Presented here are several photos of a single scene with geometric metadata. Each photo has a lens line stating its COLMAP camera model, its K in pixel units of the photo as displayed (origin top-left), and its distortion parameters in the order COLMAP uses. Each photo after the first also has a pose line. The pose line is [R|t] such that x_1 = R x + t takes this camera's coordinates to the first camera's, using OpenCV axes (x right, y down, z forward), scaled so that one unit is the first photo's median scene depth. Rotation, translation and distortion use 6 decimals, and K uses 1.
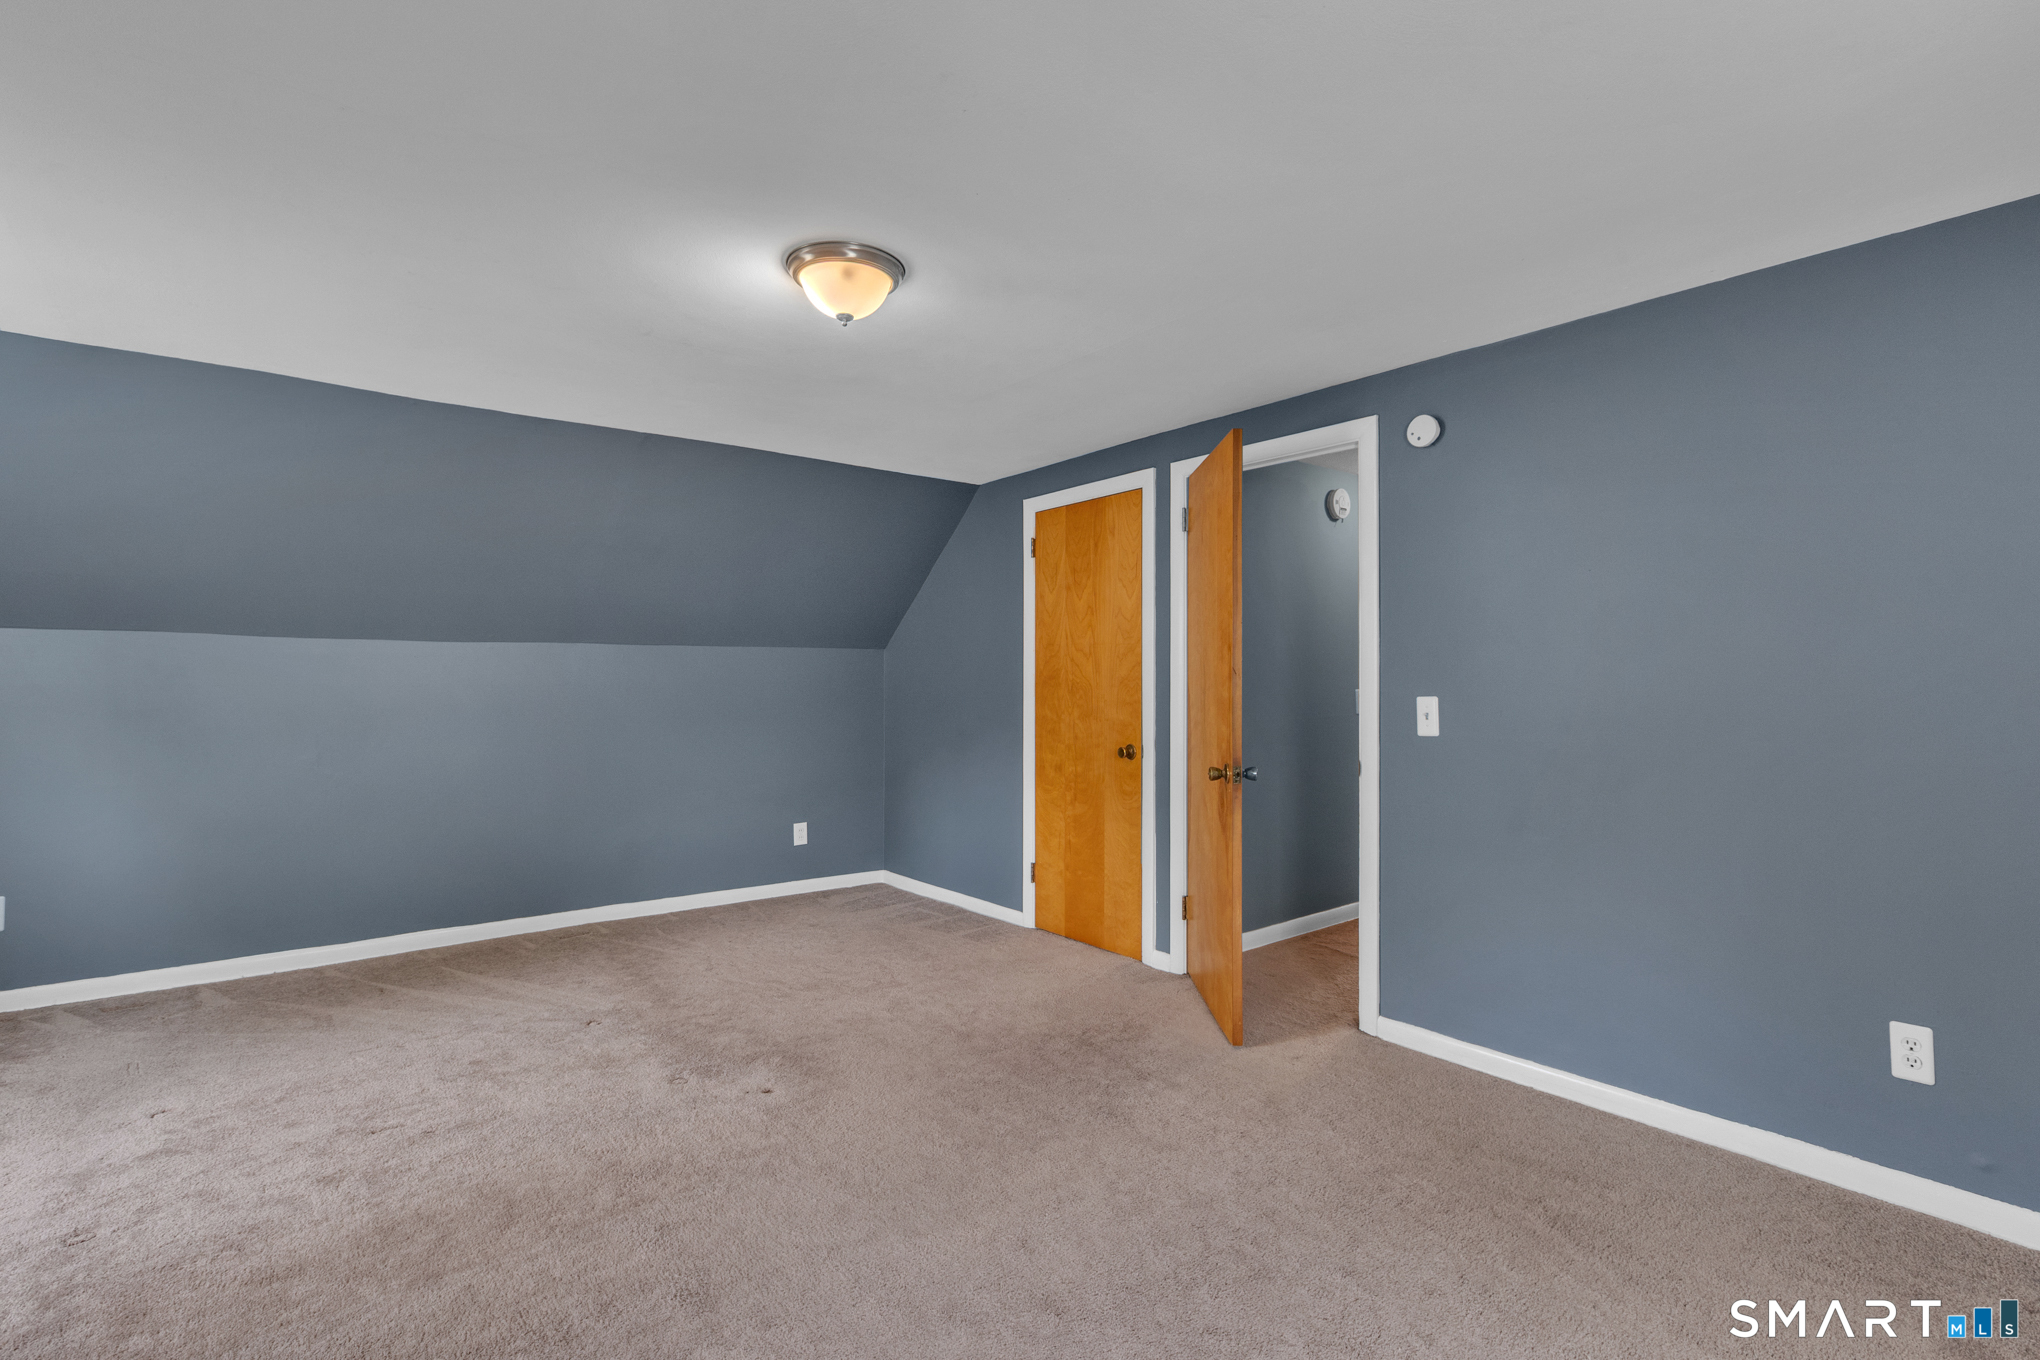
lens RADIAL K [[939.9, 0, 1016.7], [0, 939.9, 670.0], [0, 0, 1]] dist [0.001494, -0.000171]
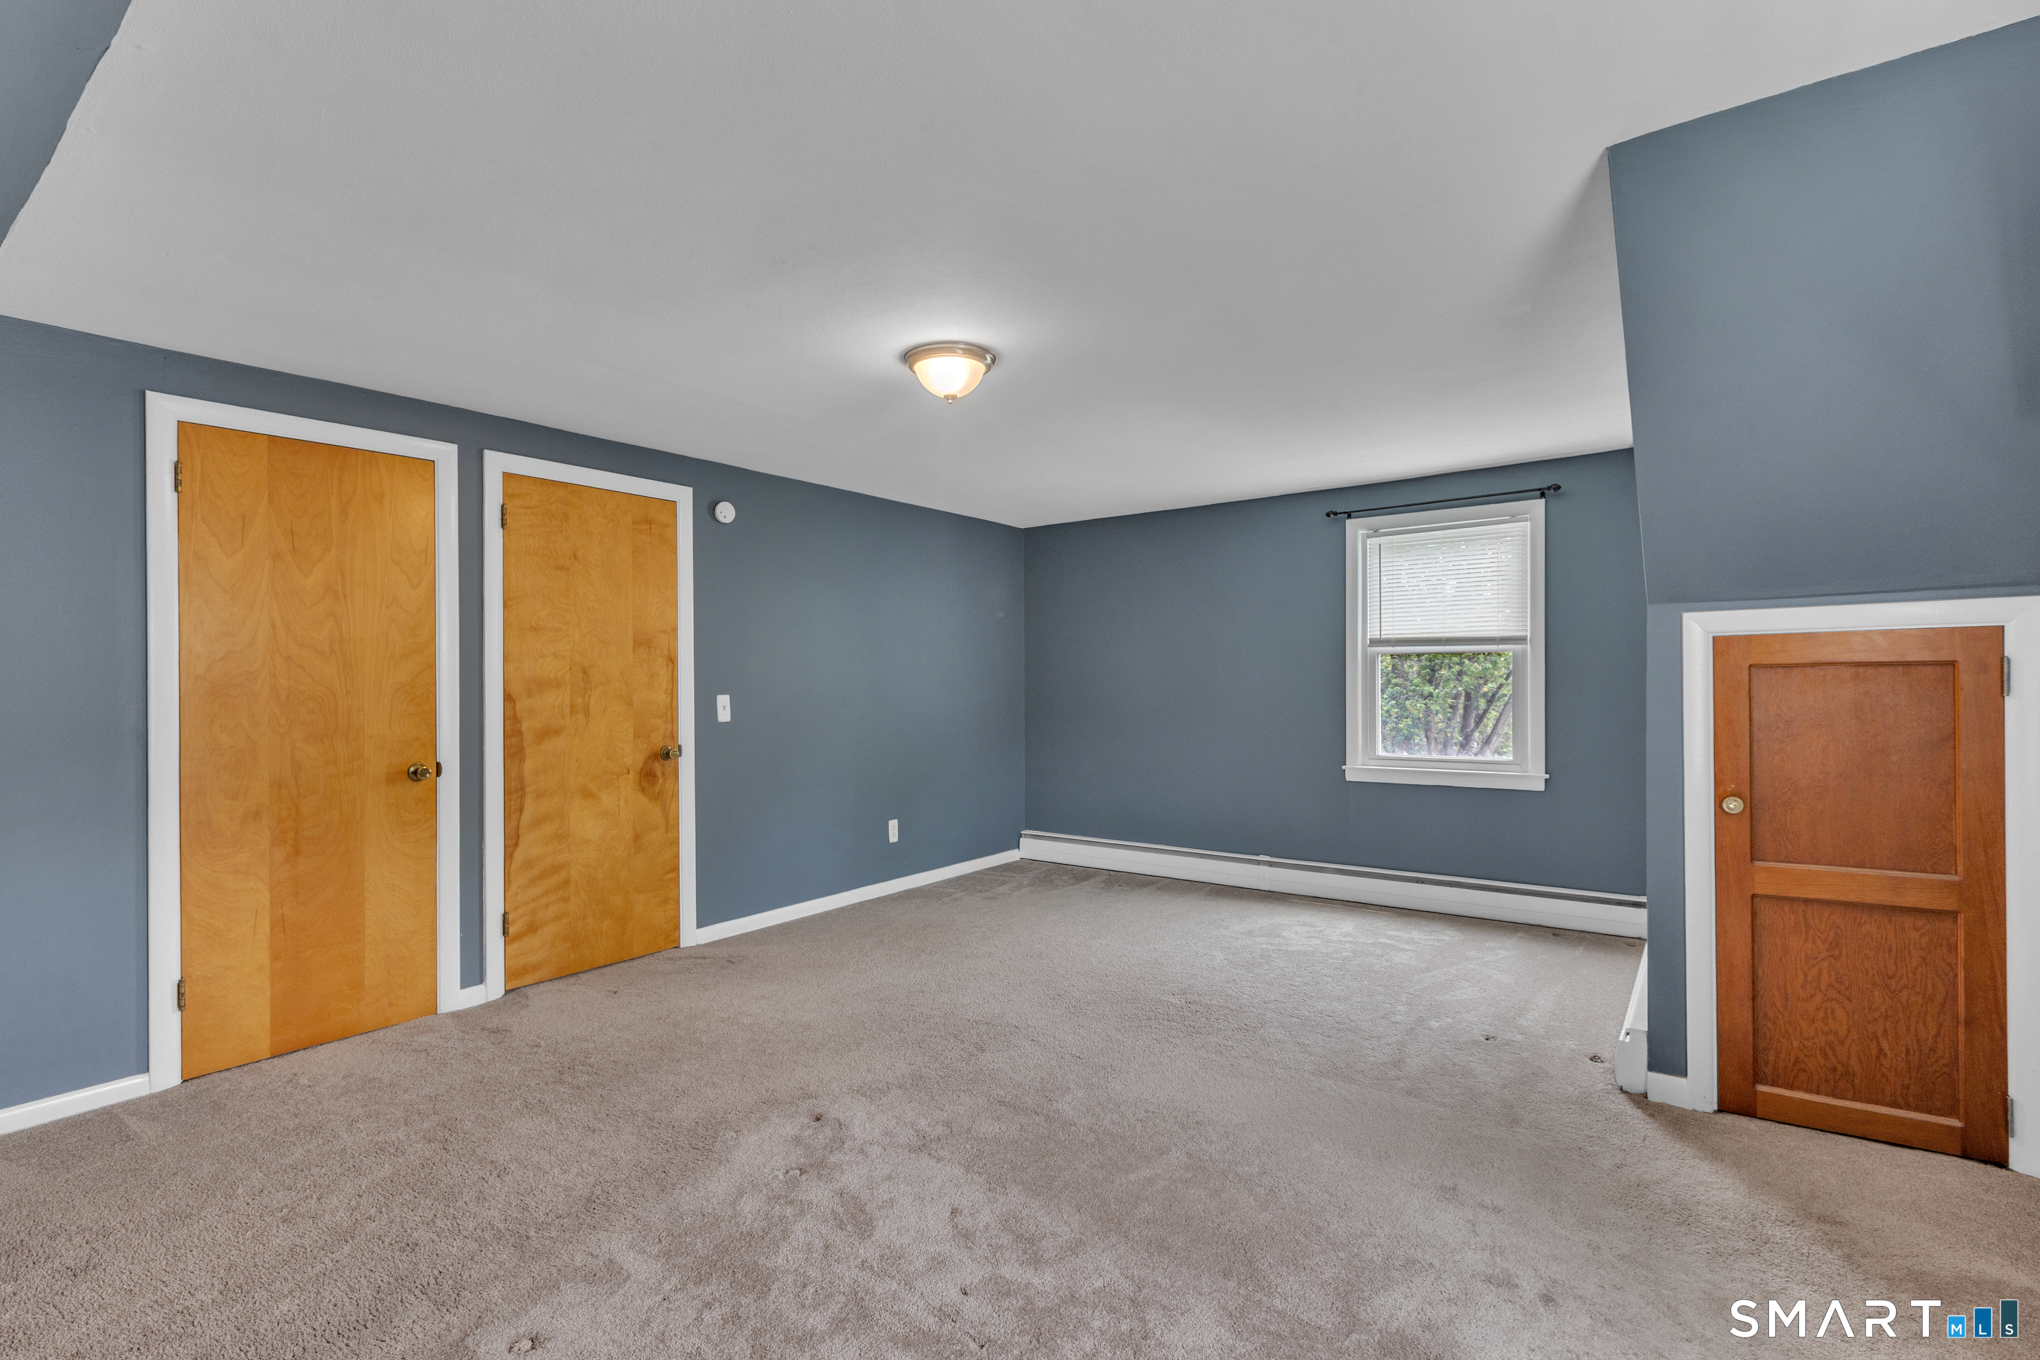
lens RADIAL K [[939.9, 0, 1018.3], [0, 939.9, 678.0], [0, 0, 1]] dist [0.001494, -0.000171]
pose [[-0.255164, -0.000861, 0.966897, -0.815827], [-0.007069, 0.999975, -0.000975, 0.000305], [-0.966872, -0.007083, -0.255164, 0.692134]]
